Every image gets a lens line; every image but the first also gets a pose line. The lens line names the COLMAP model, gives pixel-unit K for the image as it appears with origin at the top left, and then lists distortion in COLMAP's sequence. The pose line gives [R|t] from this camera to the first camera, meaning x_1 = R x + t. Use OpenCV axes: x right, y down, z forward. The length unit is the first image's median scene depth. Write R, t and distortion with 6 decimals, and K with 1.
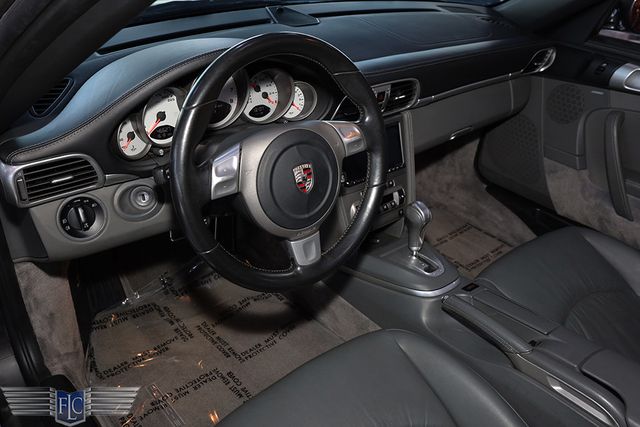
lens RADIAL K [[549.5, 0, 320.0], [0, 549.5, 213.5], [0, 0, 1]] dist [0.000133, -0.002515]
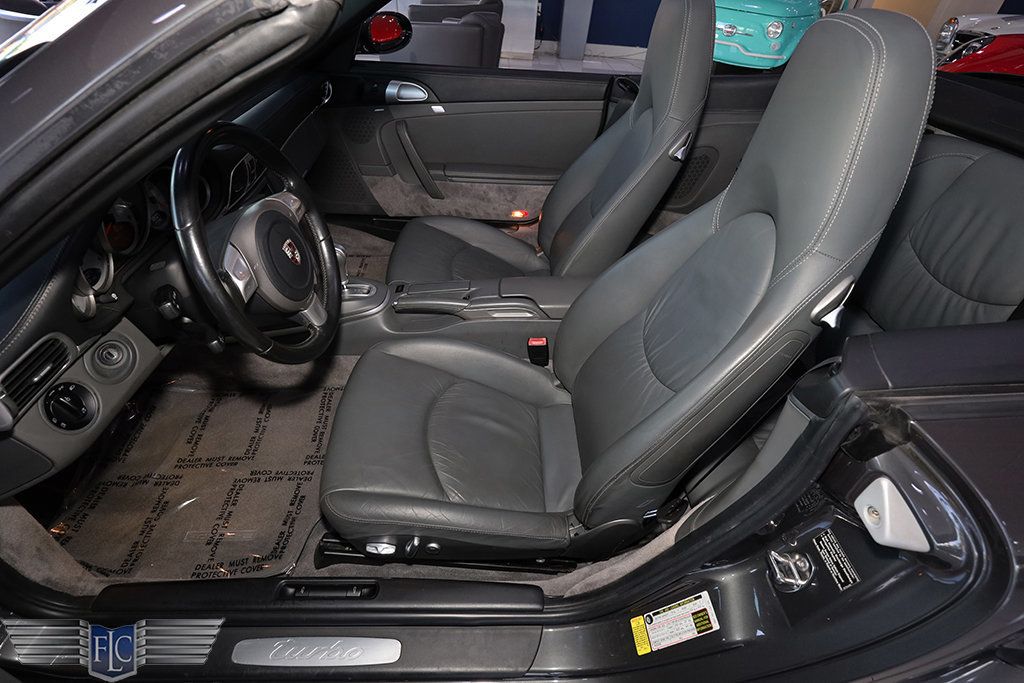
lens RADIAL K [[504.9, 0, 512.0], [0, 504.9, 341.5], [0, 0, 1]] dist [0.003354, 0.000653]
pose [[0.615028, -0.515613, 0.596560, -0.319088], [0.382089, 0.856693, 0.346532, -0.066011], [-0.689745, 0.014813, 0.723900, -0.027457]]
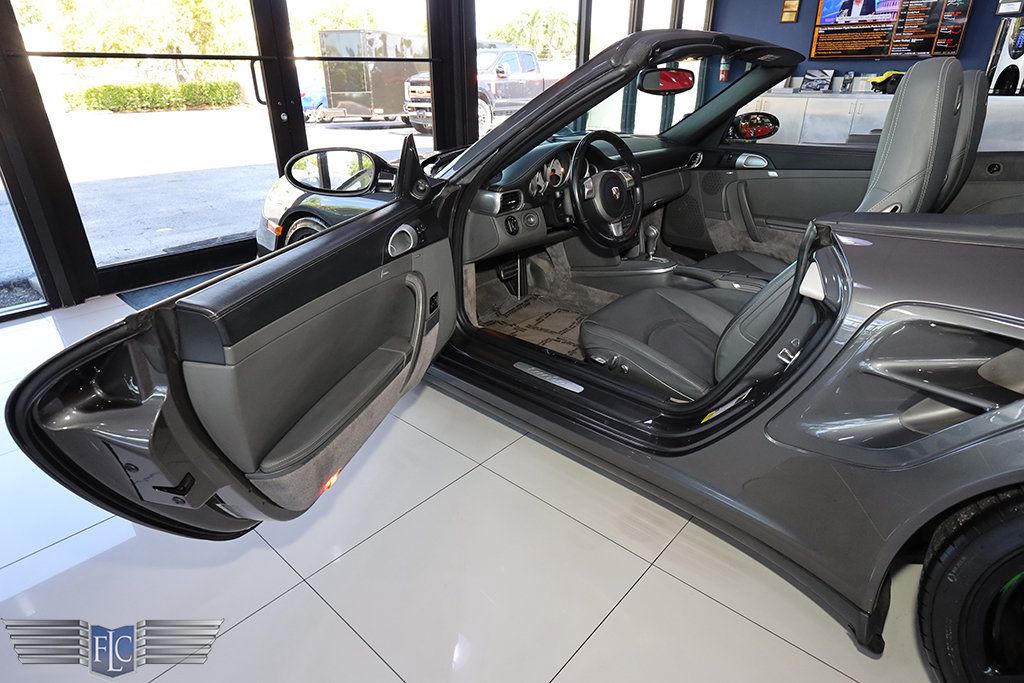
lens RADIAL K [[584.7, 0, 512.0], [0, 584.7, 341.5], [0, 0, 1]] dist [0.002073, -0.000814]
pose [[0.986991, -0.116393, 0.110910, -0.542519], [0.128086, 0.986201, -0.104885, 0.505227], [-0.097171, 0.117727, 0.988280, -0.856412]]
